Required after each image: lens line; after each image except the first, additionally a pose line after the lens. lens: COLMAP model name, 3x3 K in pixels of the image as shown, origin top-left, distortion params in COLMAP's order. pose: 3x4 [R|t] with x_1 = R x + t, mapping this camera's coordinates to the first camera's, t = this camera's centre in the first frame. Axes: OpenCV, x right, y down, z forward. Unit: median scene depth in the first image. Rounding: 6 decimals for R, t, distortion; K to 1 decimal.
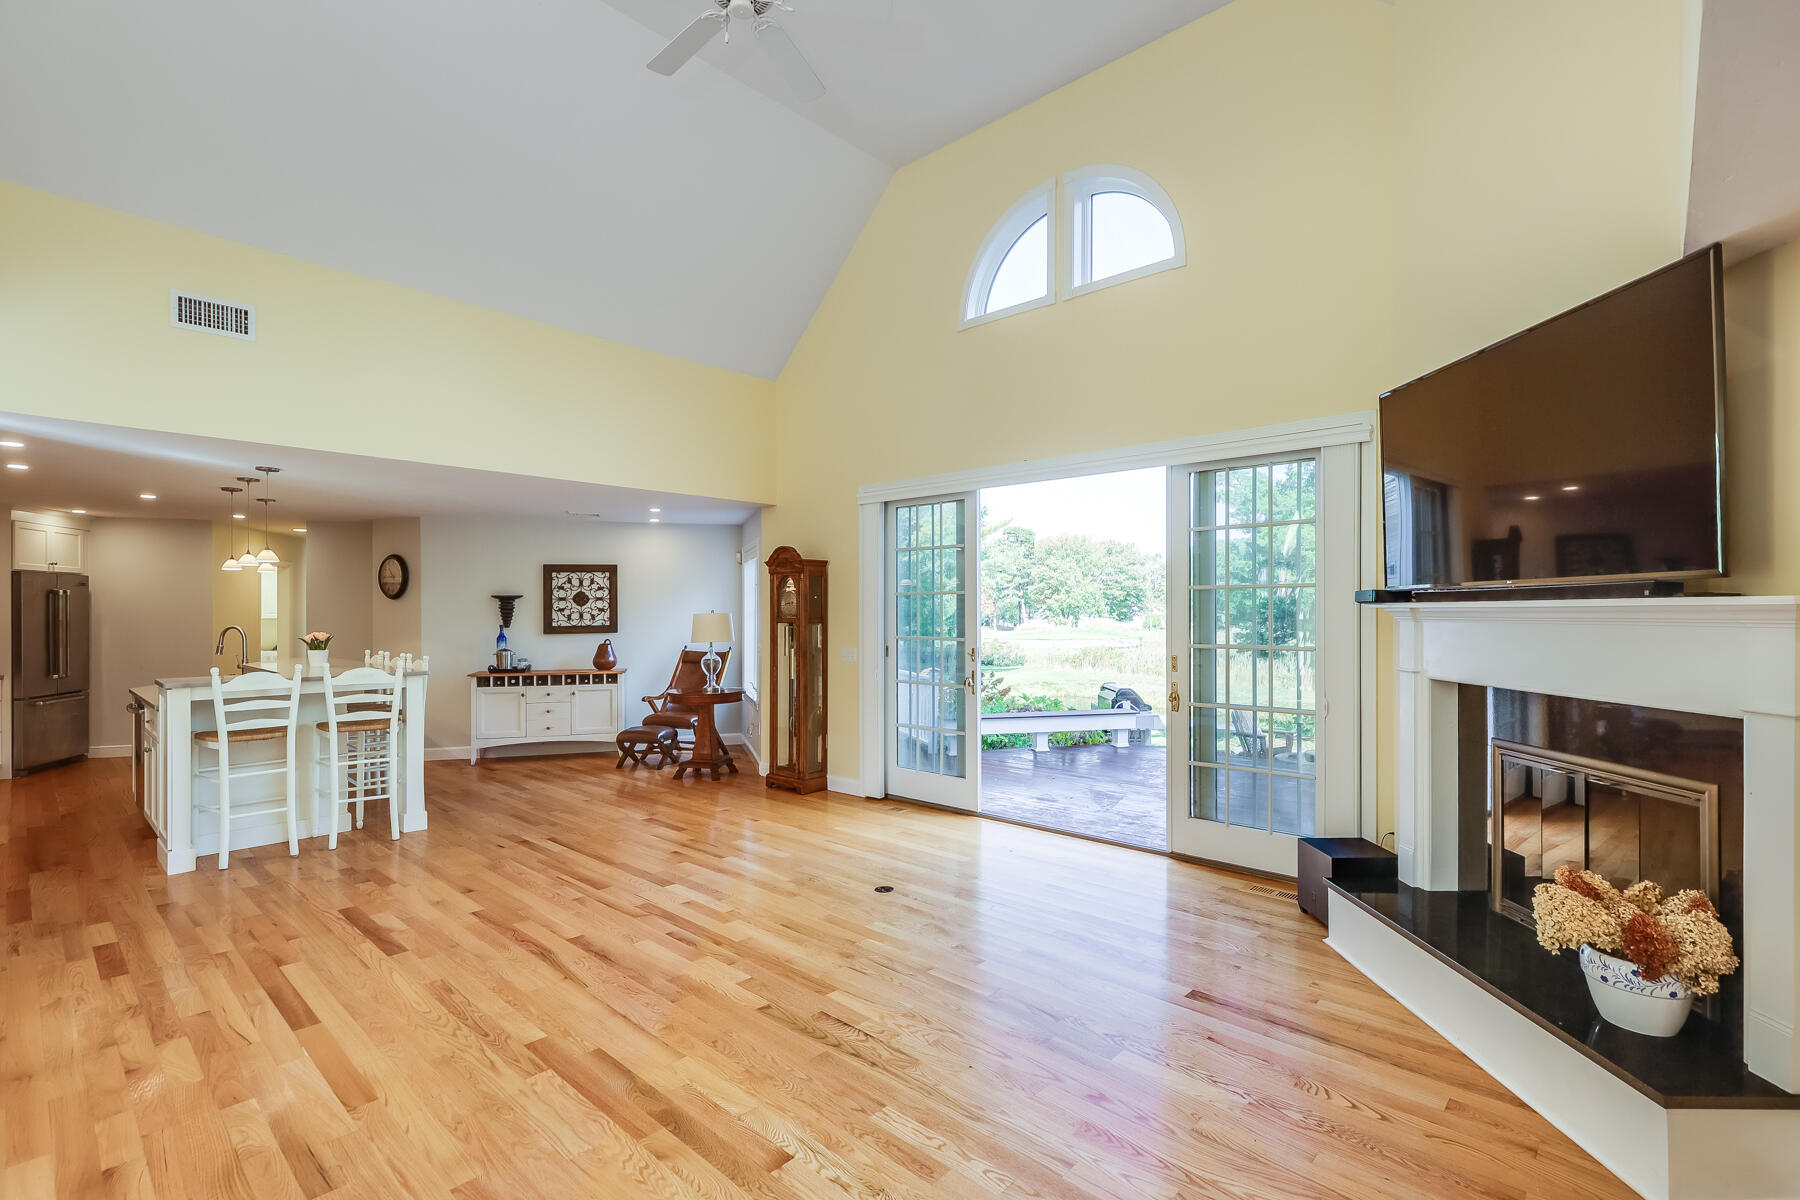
lens RADIAL K [[819.1, 0, 920.3], [0, 819.1, 606.8], [0, 0, 1]] dist [0.002425, 0.000294]
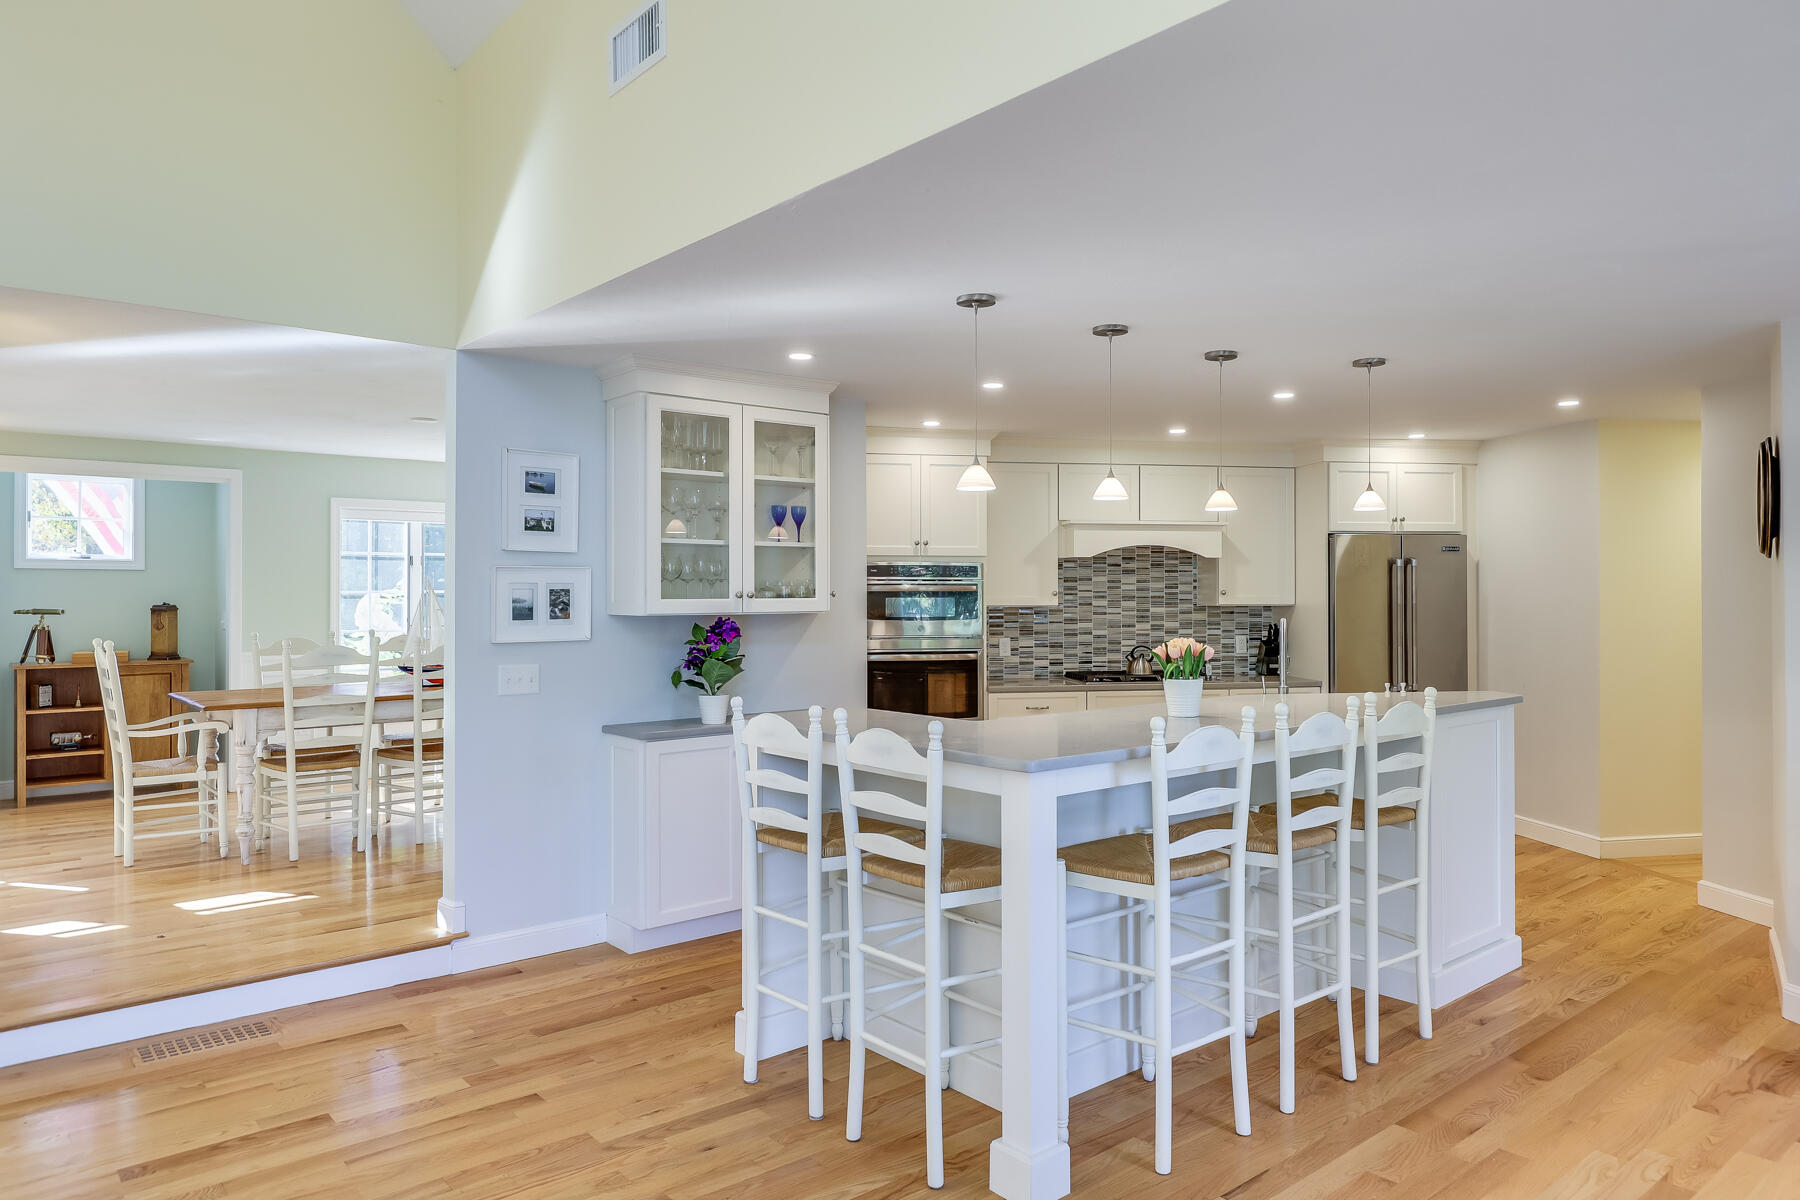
lens RADIAL K [[1176.9, 0, 916.1], [0, 1176.9, 587.6], [0, 0, 1]] dist [-0.003930, 0.003070]
pose [[-0.121668, -0.002423, -0.992568, -0.068954], [0.007805, 0.999964, -0.003397, 0.003495], [0.992540, -0.008160, -0.121645, 0.757095]]
